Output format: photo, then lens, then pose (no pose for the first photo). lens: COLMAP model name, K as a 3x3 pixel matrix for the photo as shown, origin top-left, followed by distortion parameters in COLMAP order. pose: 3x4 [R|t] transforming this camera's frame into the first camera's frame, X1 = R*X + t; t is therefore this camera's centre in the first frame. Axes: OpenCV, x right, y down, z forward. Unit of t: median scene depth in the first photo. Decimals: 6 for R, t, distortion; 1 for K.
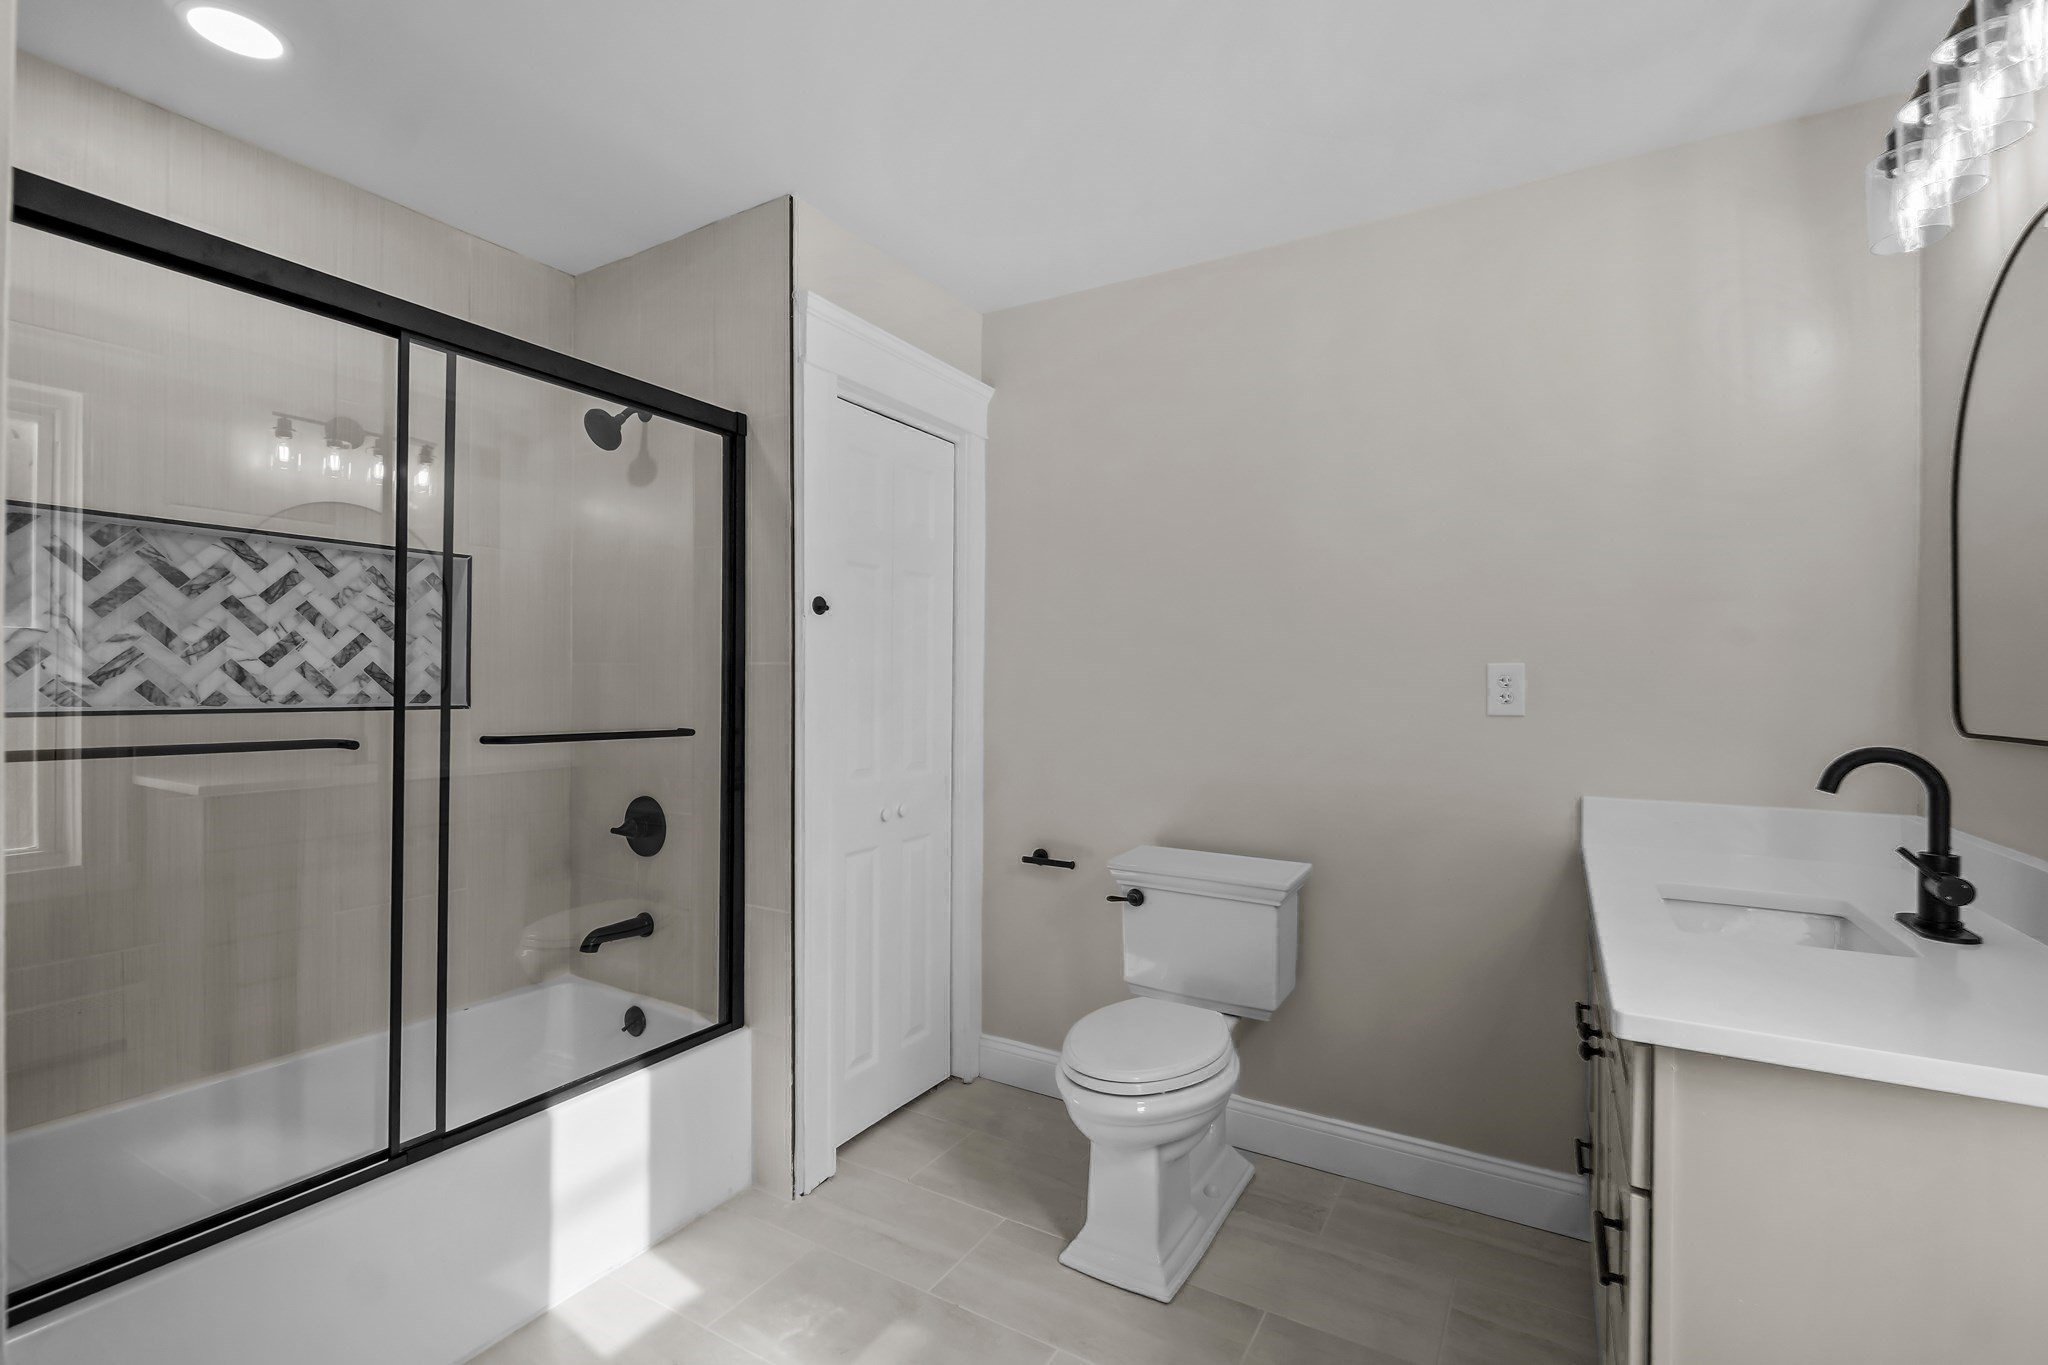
lens RADIAL K [[907.2, 0, 1022.2], [0, 907.2, 672.7], [0, 0, 1]] dist [-0.001111, -0.001027]
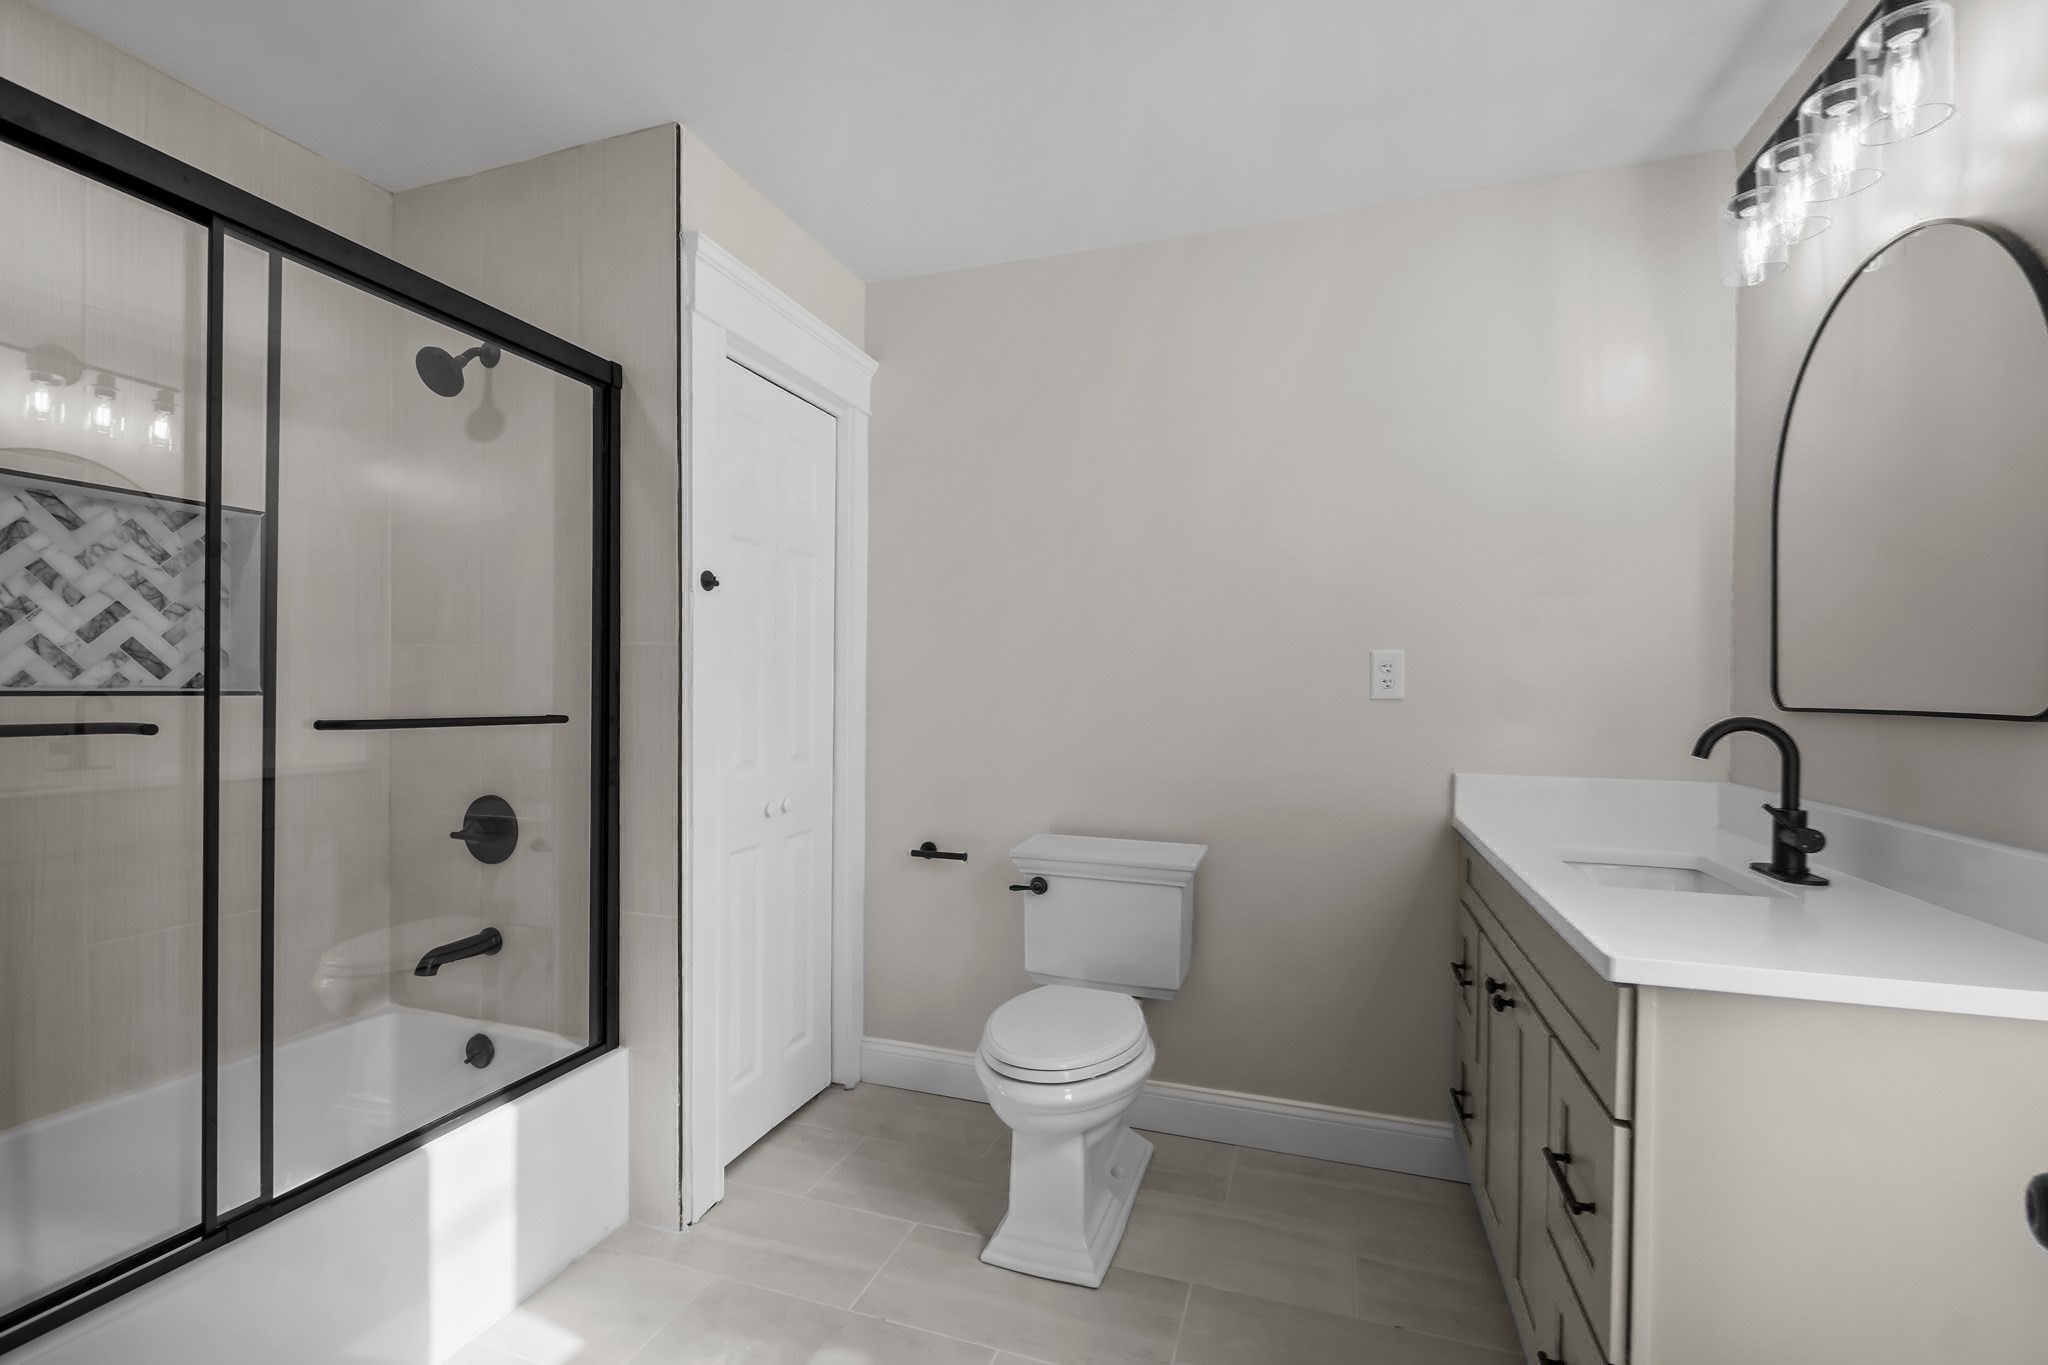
lens RADIAL K [[903.8, 0, 1016.1], [0, 903.8, 685.3], [0, 0, 1]] dist [-0.002044, -0.001009]
pose [[0.979466, 0.001613, 0.201601, -0.105658], [-0.003933, 0.999931, 0.011107, 0.020418], [-0.201570, -0.011672, 0.979405, 0.047382]]
